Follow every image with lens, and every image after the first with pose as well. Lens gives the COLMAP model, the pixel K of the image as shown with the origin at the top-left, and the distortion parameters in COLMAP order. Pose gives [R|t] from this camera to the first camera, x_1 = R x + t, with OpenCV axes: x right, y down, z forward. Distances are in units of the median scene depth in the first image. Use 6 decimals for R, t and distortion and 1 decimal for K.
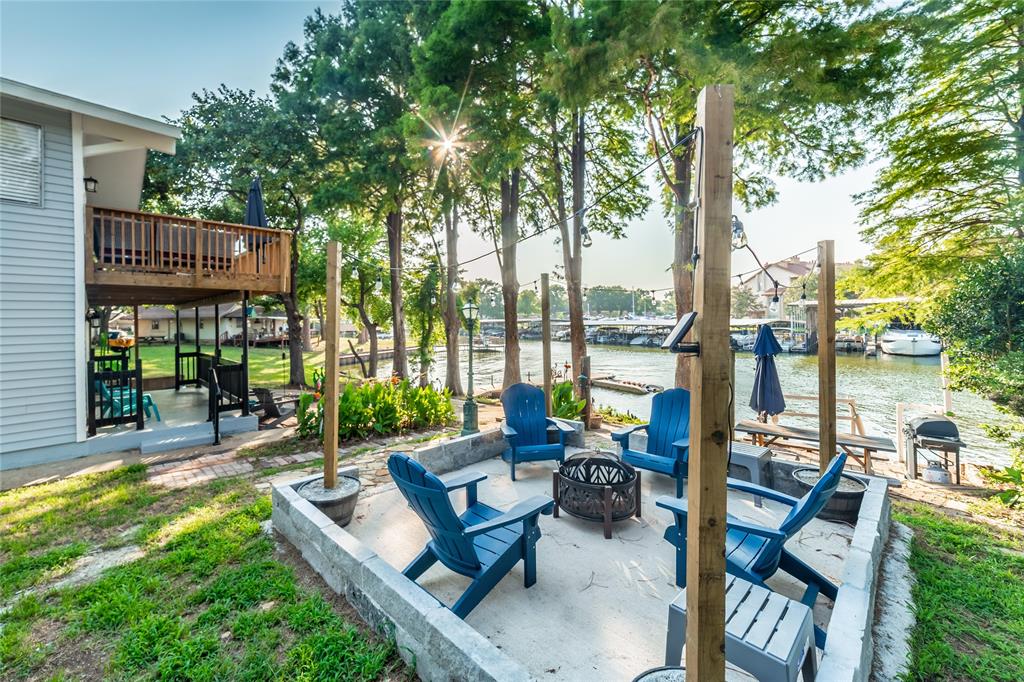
lens RADIAL K [[439.3, 0, 510.1], [0, 439.3, 327.3], [0, 0, 1]] dist [0.000418, 0.000063]
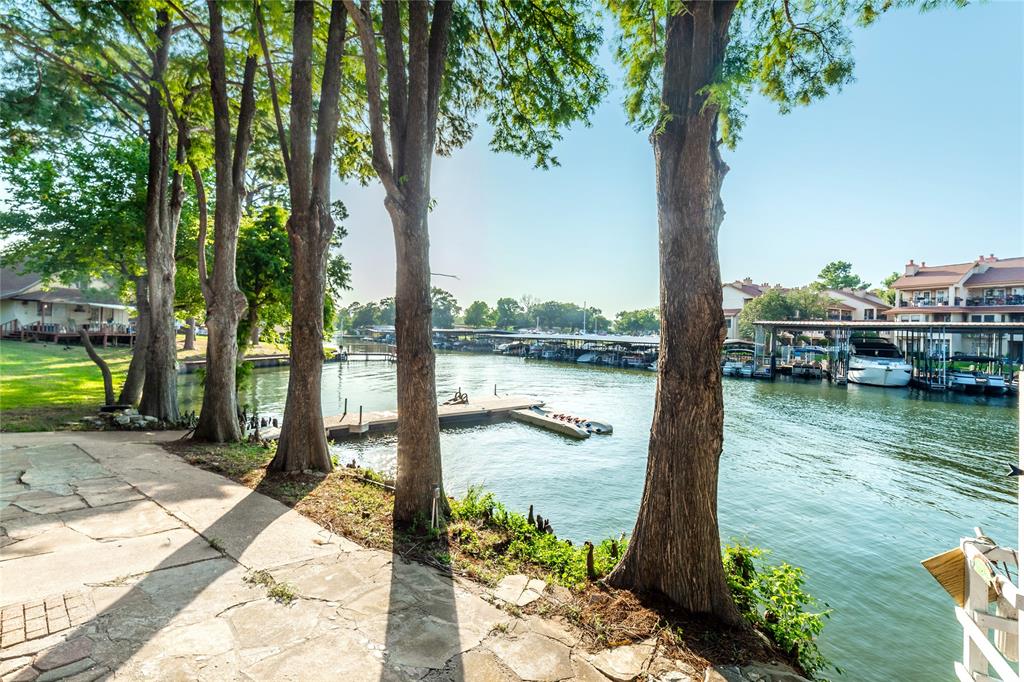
lens RADIAL K [[439.3, 0, 505.5], [0, 439.3, 338.9], [0, 0, 1]] dist [0.000418, 0.000063]
pose [[0.994502, 0.045882, 0.094130, 0.061341], [-0.045400, 0.998943, -0.007253, 0.009120], [-0.094363, 0.002939, 0.995534, 0.180192]]
